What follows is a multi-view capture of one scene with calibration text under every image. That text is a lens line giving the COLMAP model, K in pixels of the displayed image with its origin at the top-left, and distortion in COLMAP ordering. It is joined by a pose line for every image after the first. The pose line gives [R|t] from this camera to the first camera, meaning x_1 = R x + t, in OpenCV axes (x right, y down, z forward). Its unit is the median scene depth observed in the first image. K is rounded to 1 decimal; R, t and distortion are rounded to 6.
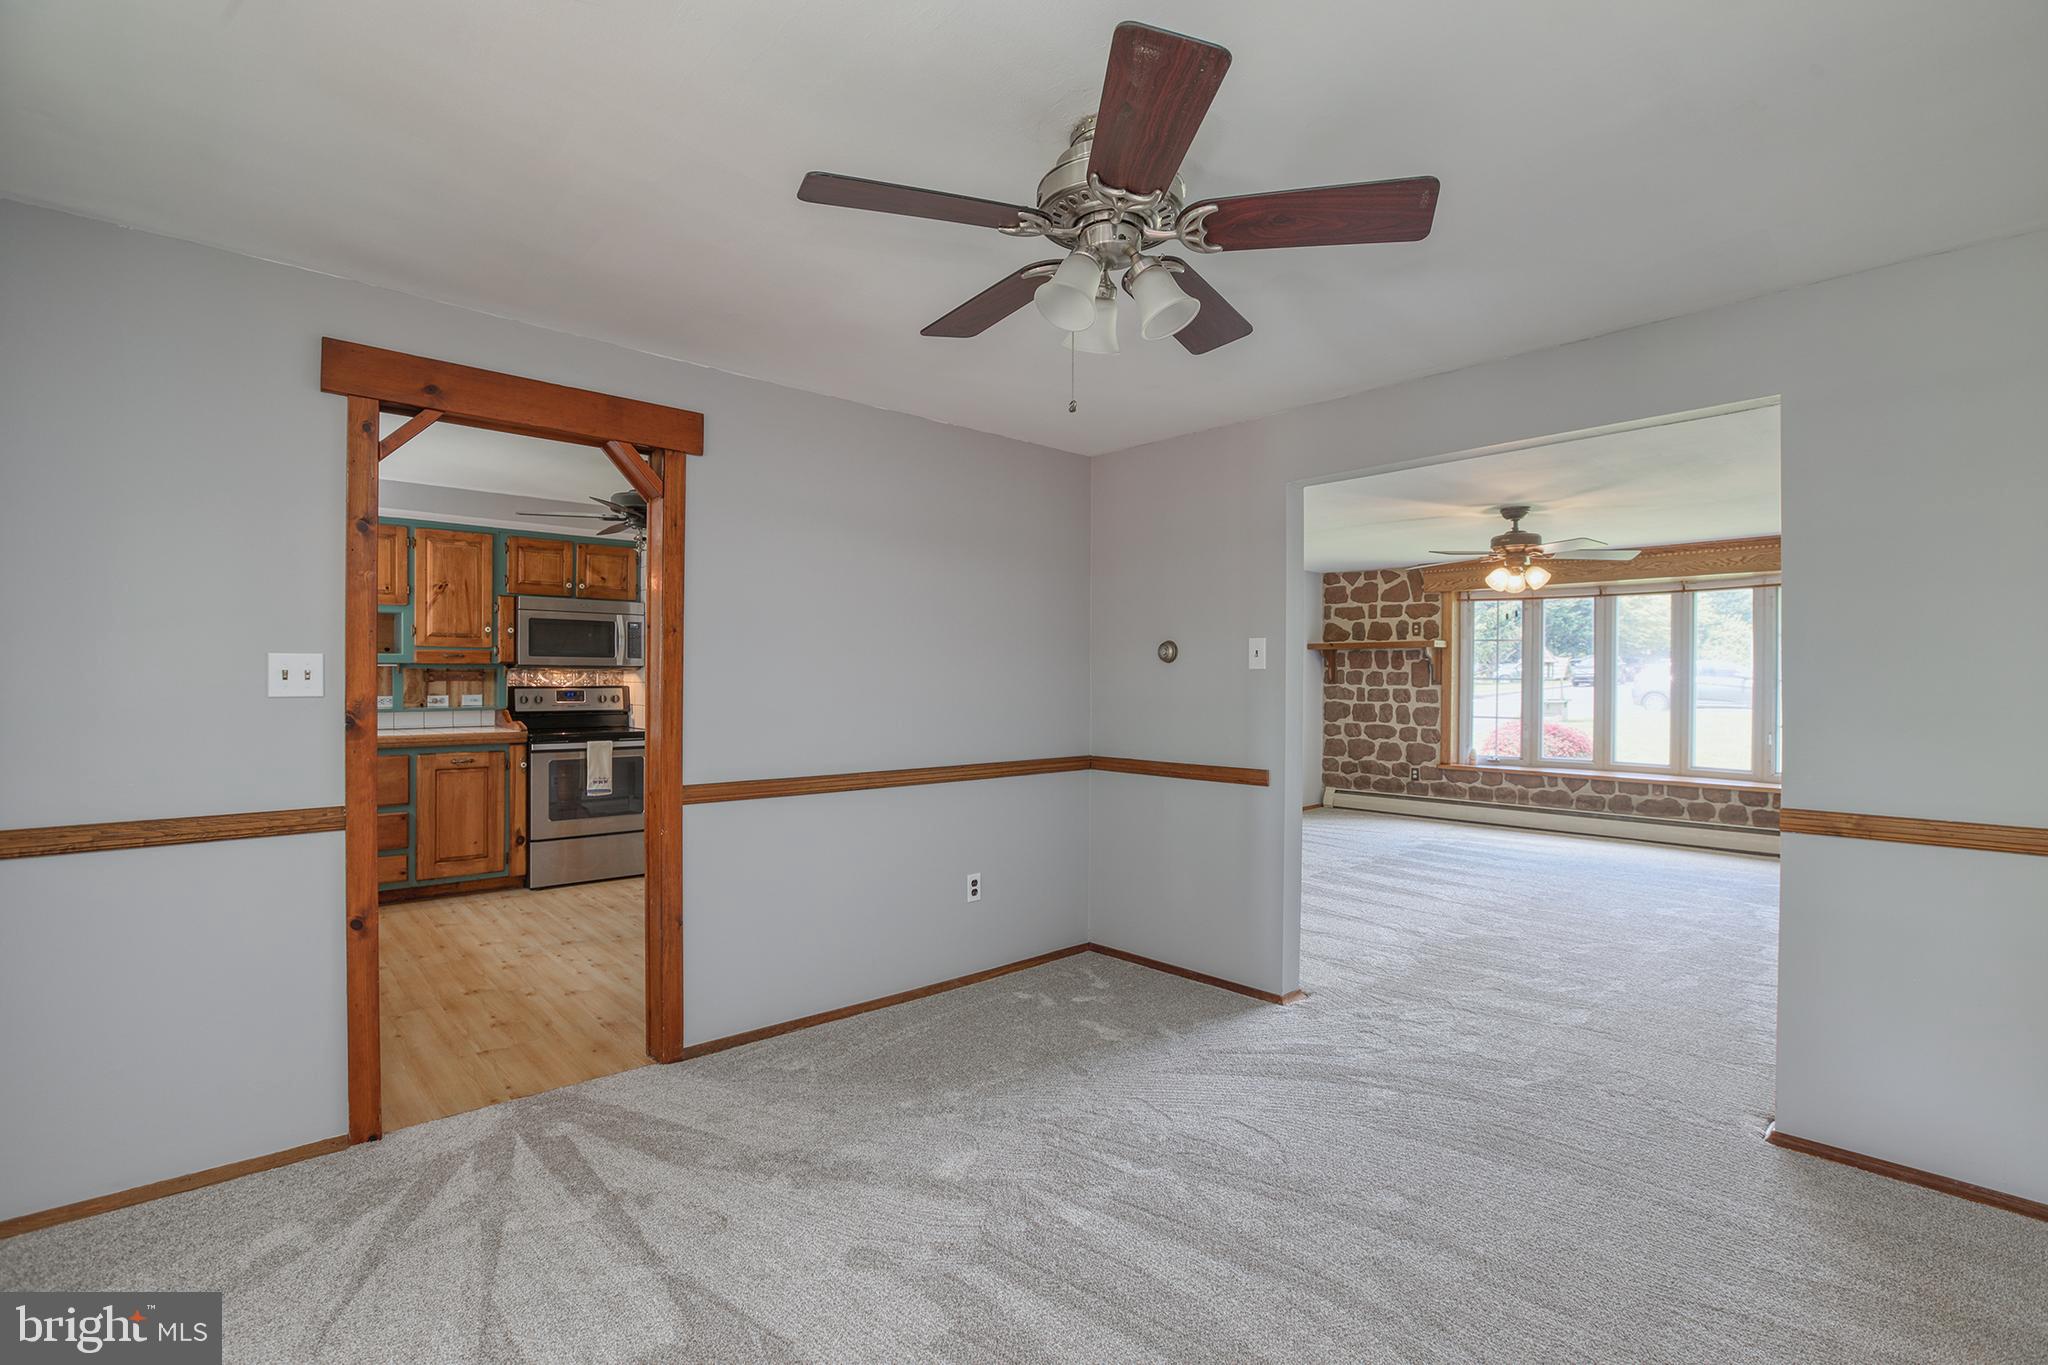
lens RADIAL K [[961.5, 0, 1023.0], [0, 961.5, 684.8], [0, 0, 1]] dist [0.001030, 0.000277]
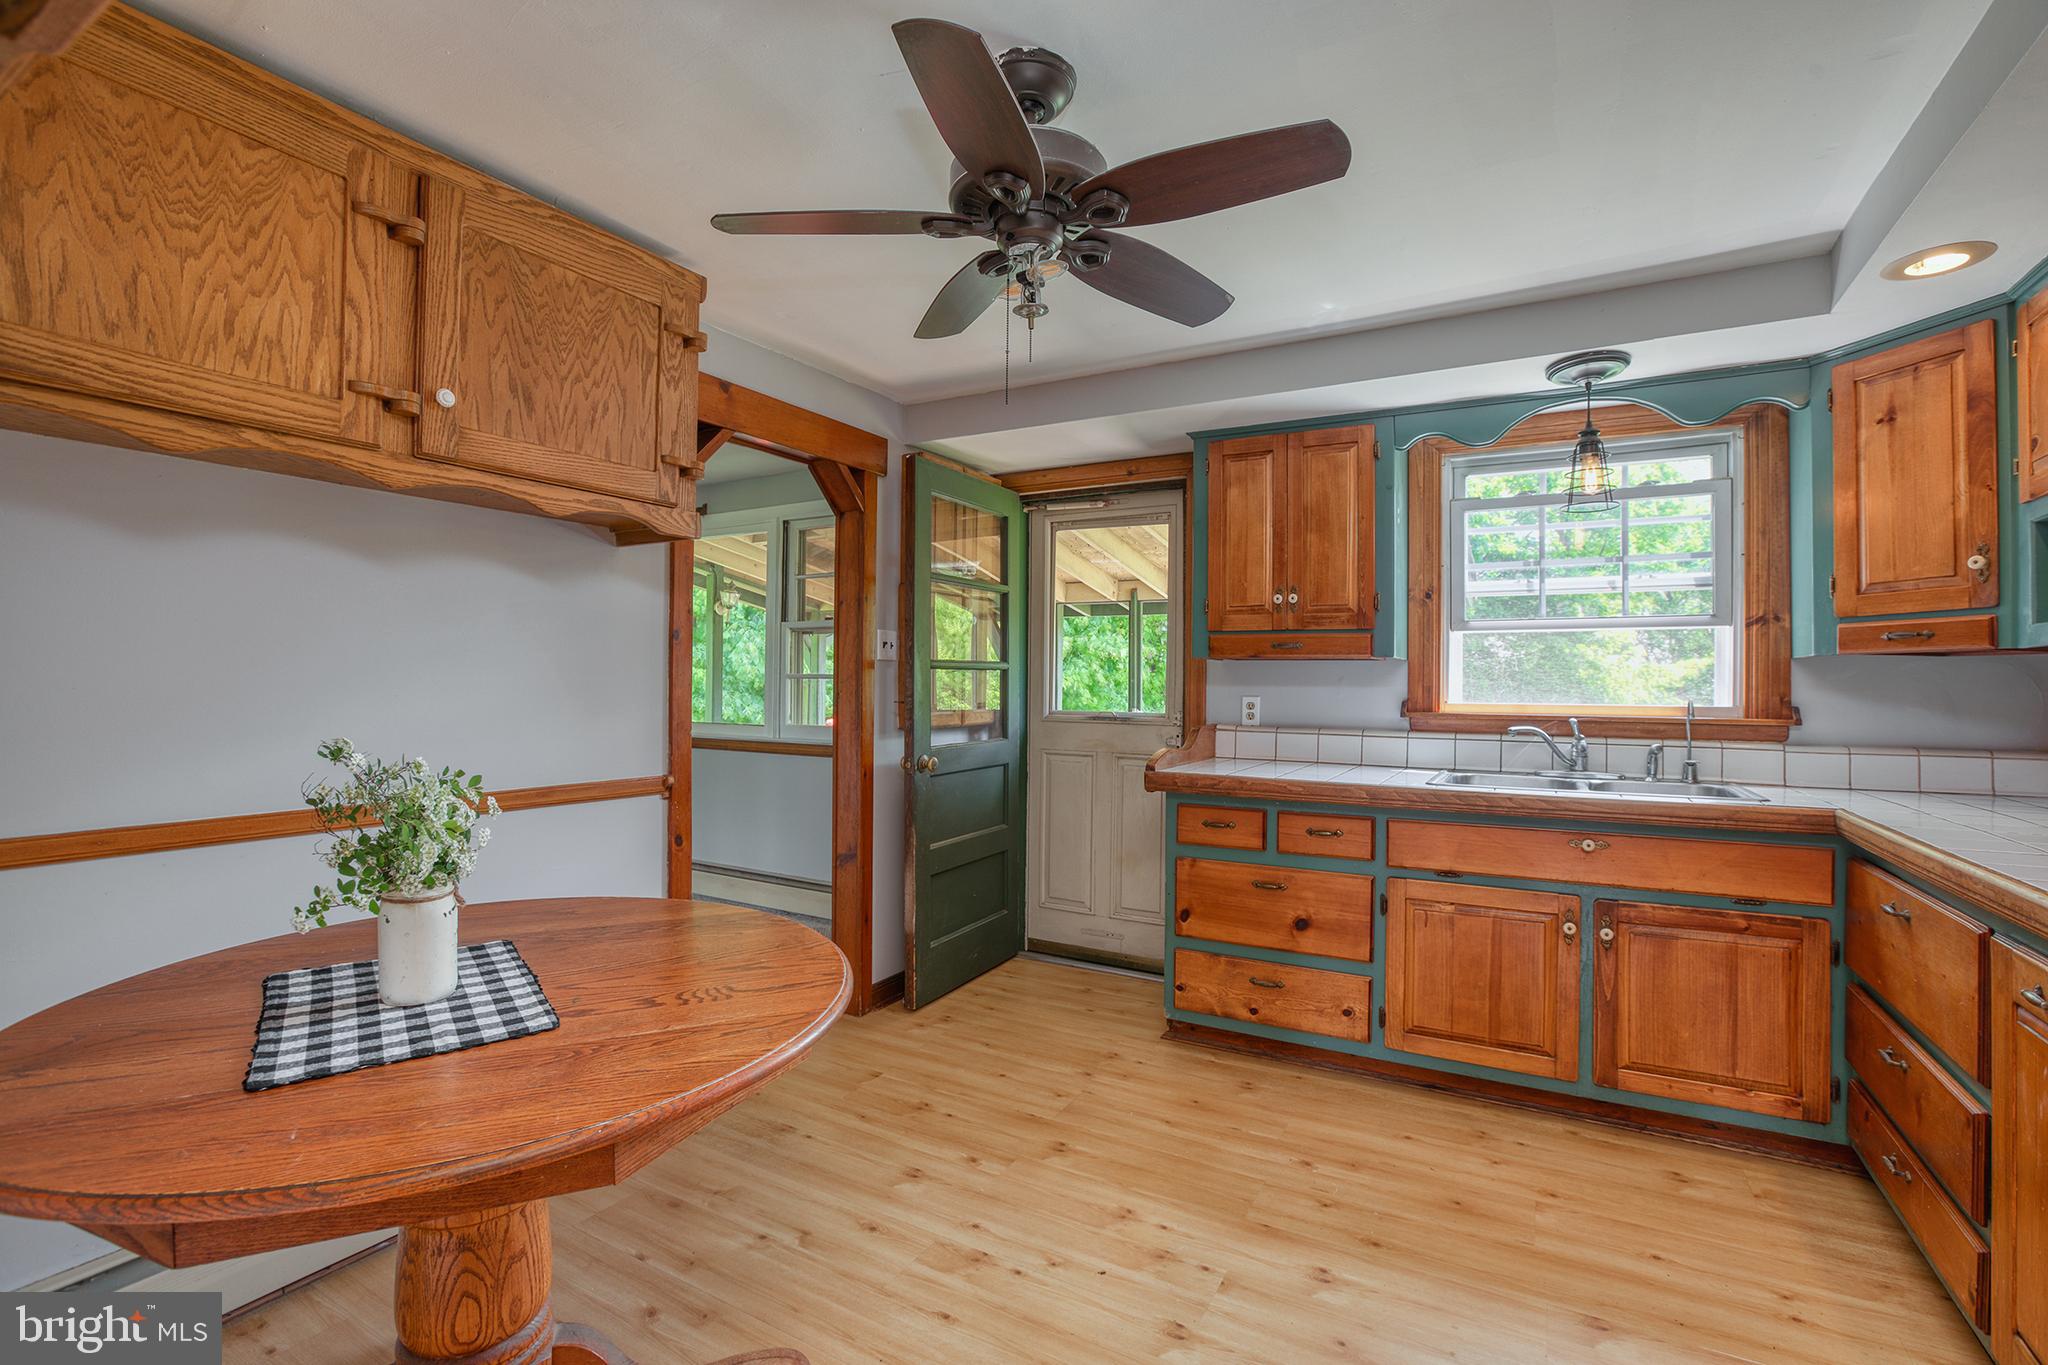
lens RADIAL K [[961.5, 0, 1021.3], [0, 961.5, 679.2], [0, 0, 1]] dist [0.001030, 0.000277]
pose [[-0.956358, -0.008591, -0.292071, -0.225369], [-0.007196, 0.999957, -0.005850, 0.002541], [0.292109, -0.003493, -0.956379, 1.035489]]
